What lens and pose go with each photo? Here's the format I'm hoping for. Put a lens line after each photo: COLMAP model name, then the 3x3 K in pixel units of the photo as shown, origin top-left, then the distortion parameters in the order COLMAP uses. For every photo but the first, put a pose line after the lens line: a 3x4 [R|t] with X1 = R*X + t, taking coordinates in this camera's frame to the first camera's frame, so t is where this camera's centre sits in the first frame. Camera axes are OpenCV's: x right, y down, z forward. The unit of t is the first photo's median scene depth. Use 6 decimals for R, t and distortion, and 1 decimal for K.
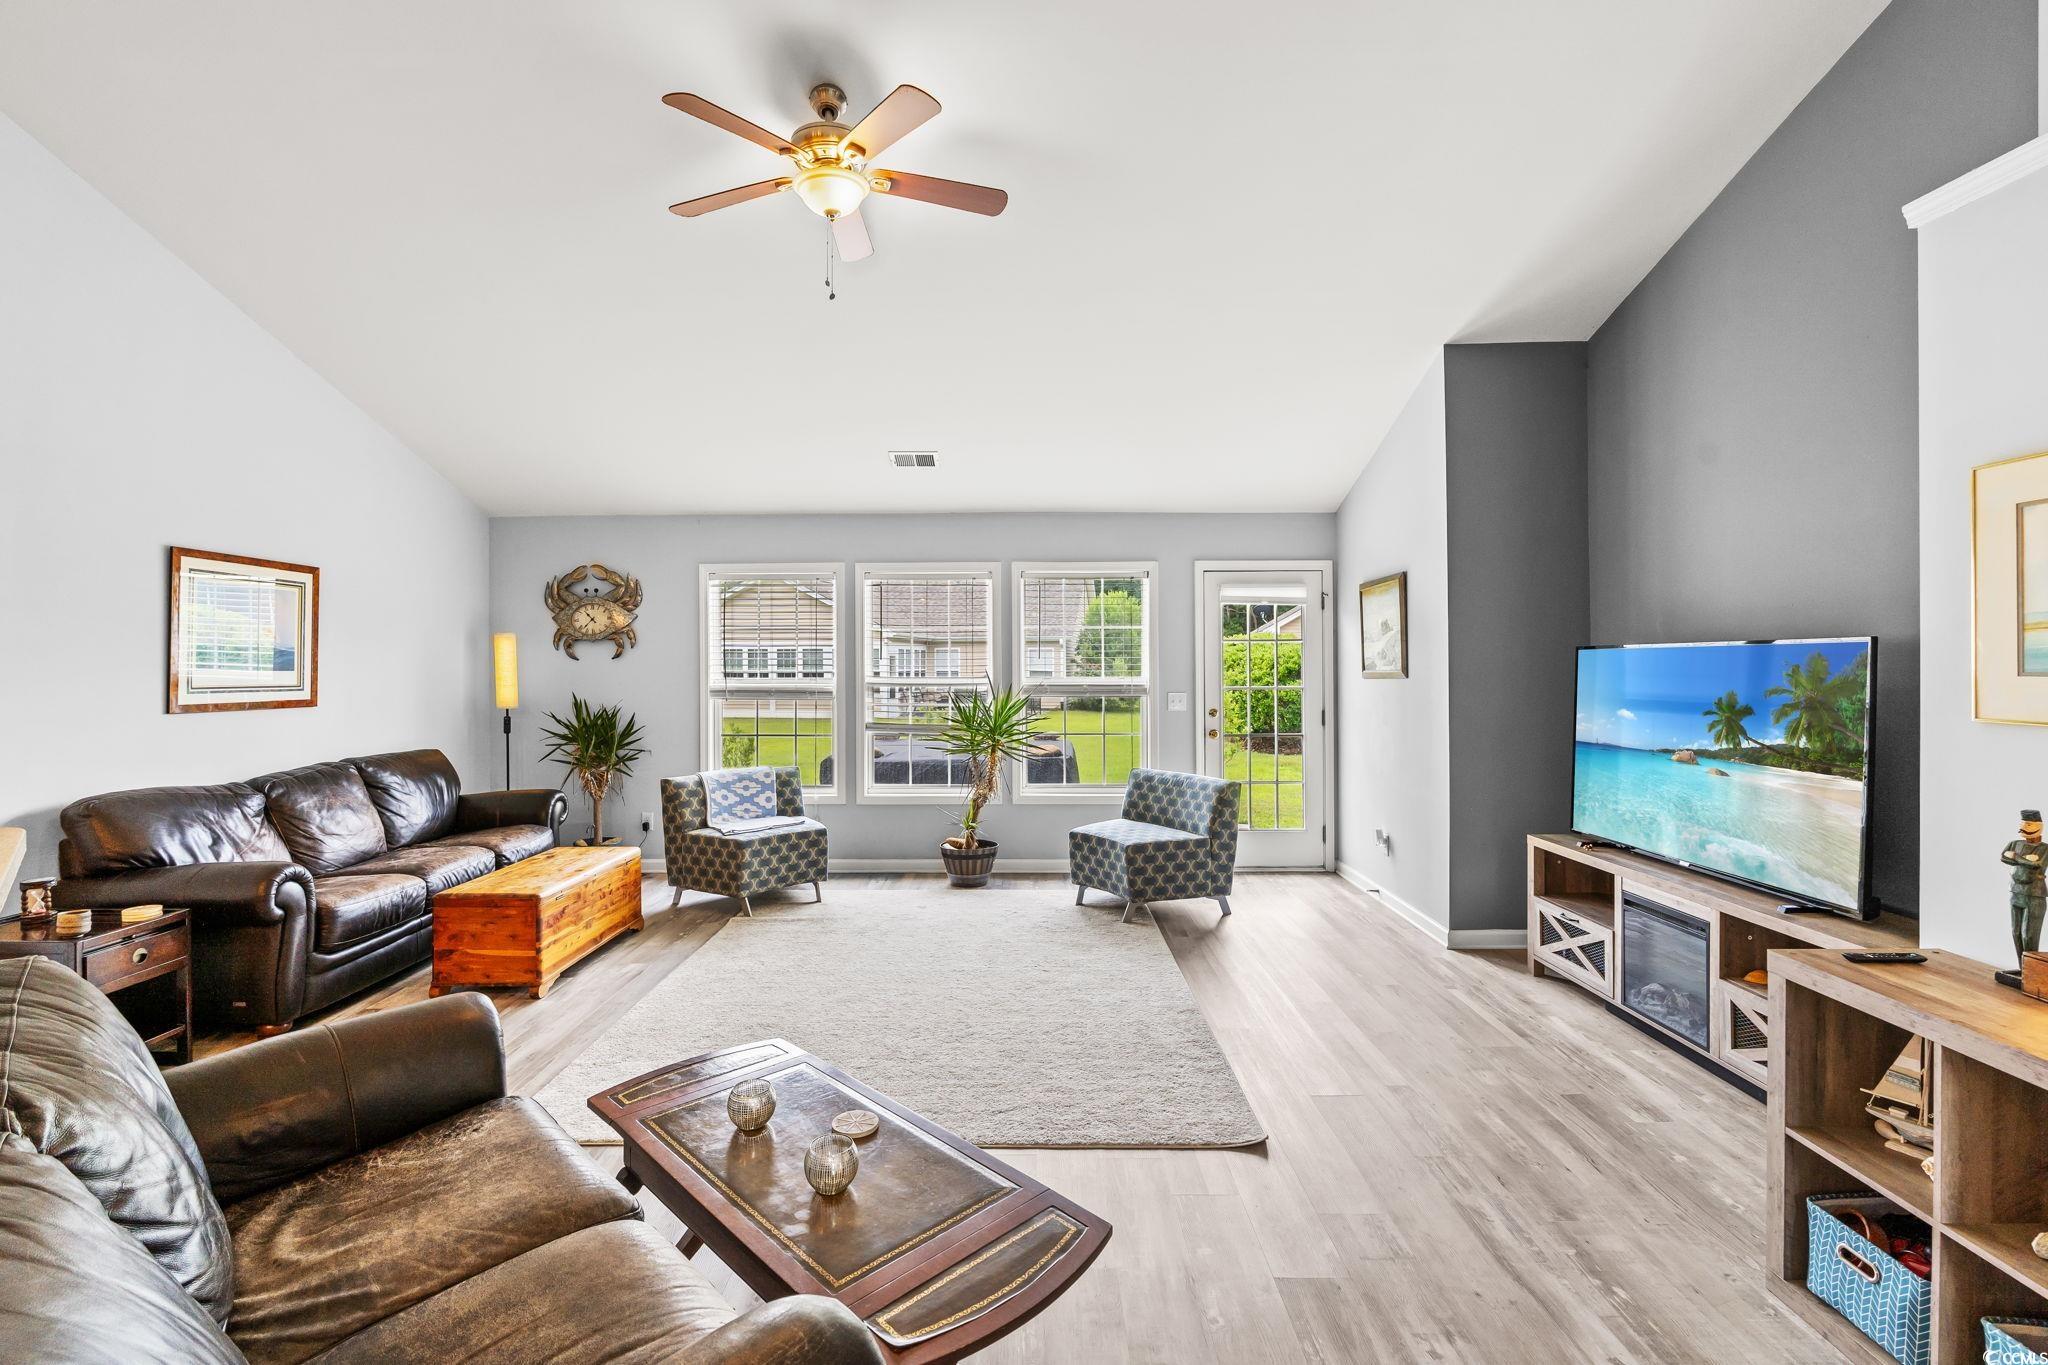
lens RADIAL K [[928.9, 0, 1020.9], [0, 928.9, 666.8], [0, 0, 1]] dist [-0.006862, -0.000129]
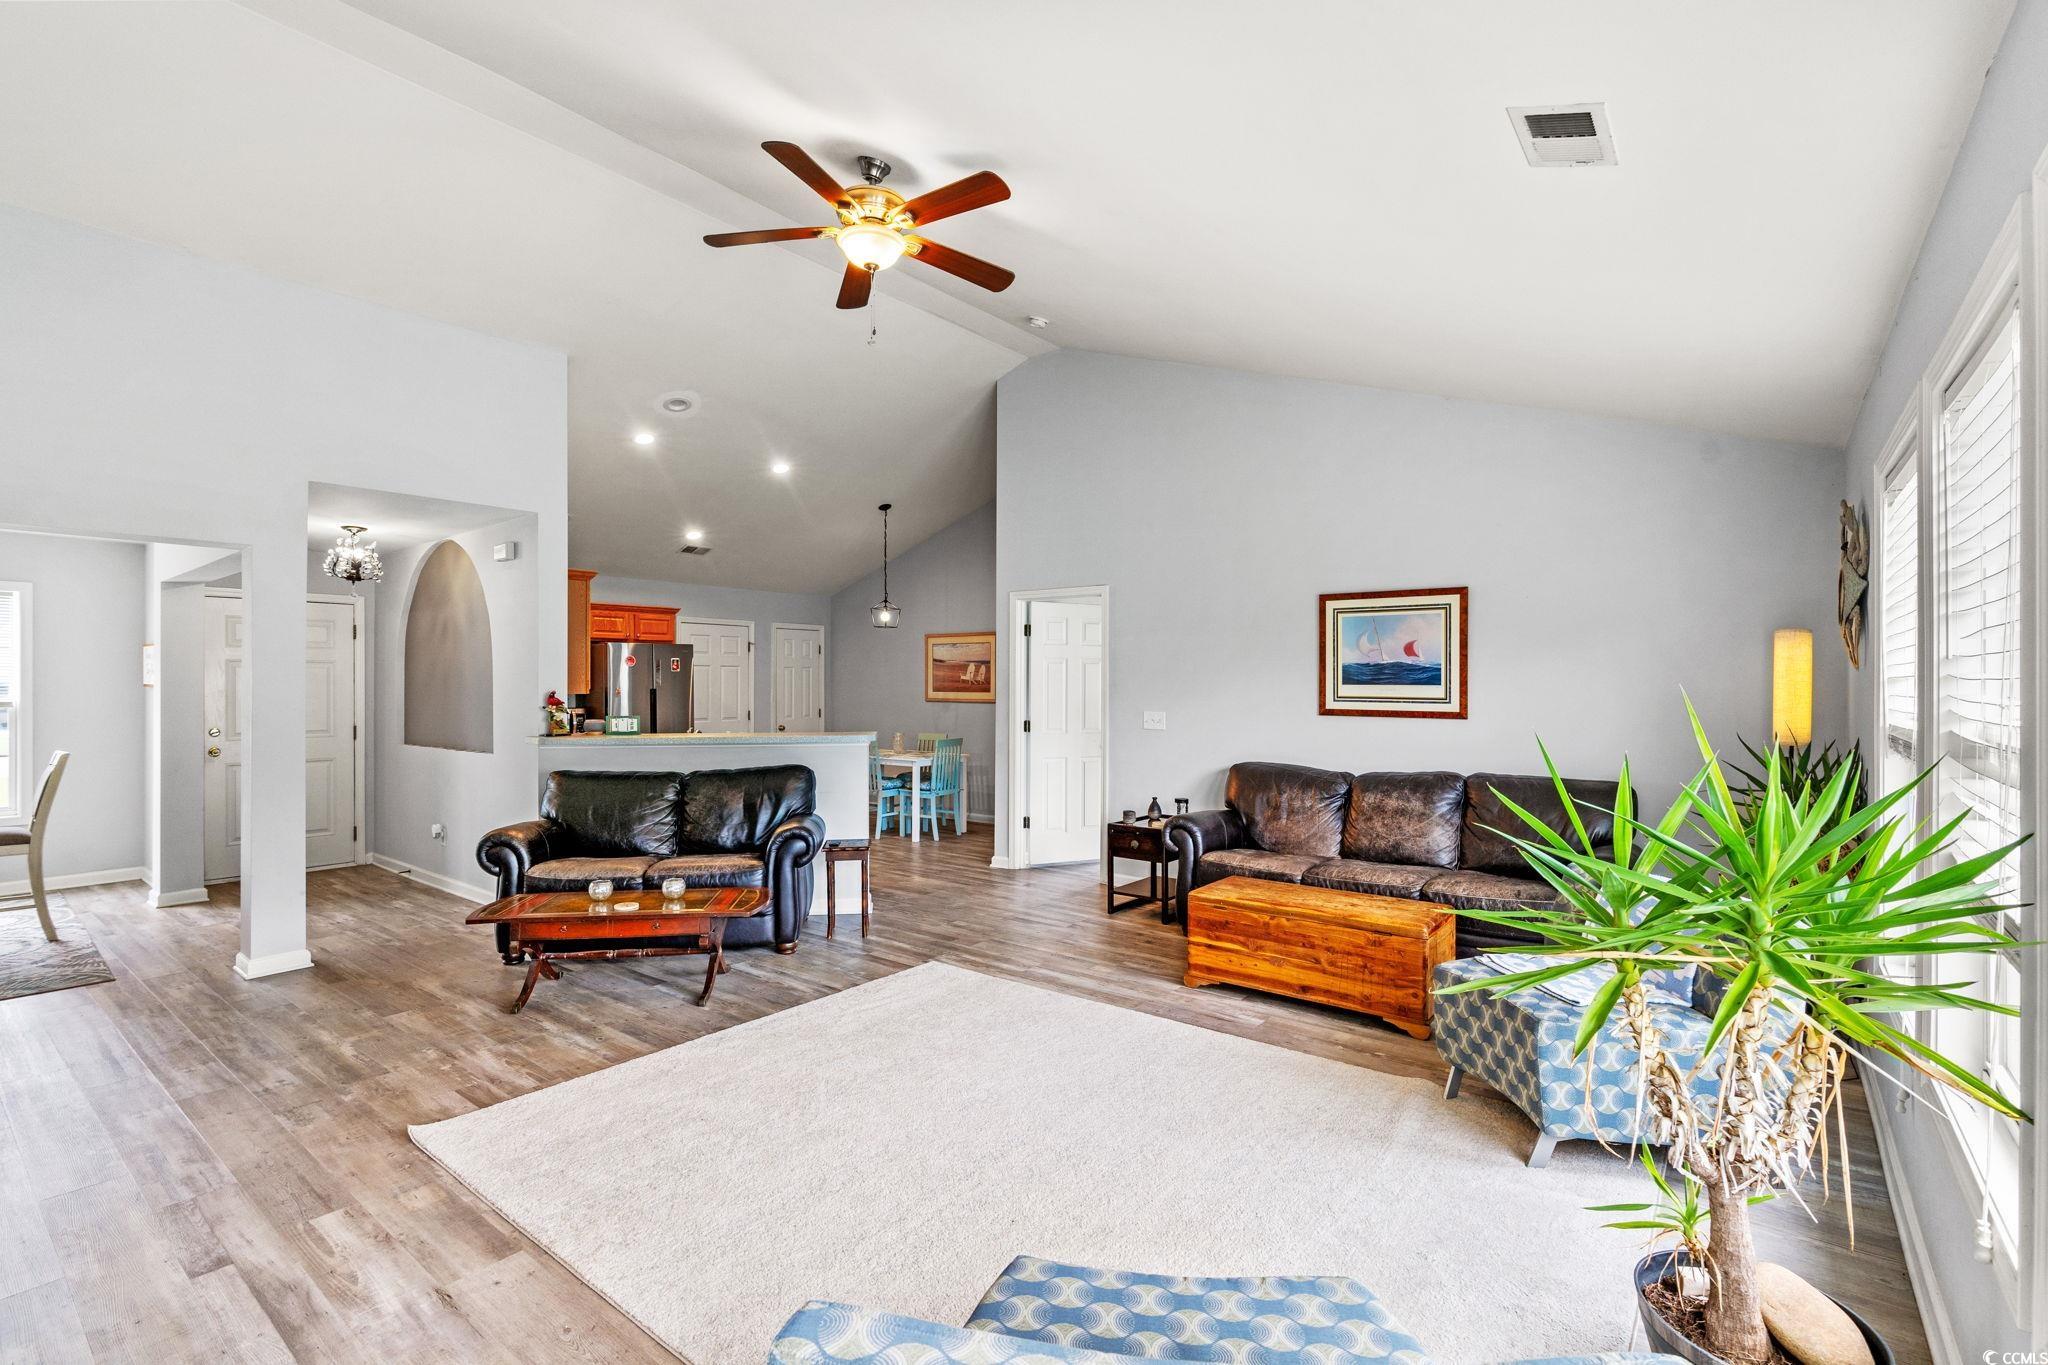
lens RADIAL K [[927.1, 0, 1024.0], [0, 927.1, 682.5], [0, 0, 1]] dist [-0.011332, 0.000171]
pose [[-0.610476, 0.001529, -0.792034, 0.351654], [0.000268, 0.999998, 0.001724, -0.000897], [0.792035, 0.000840, -0.610475, 1.160040]]
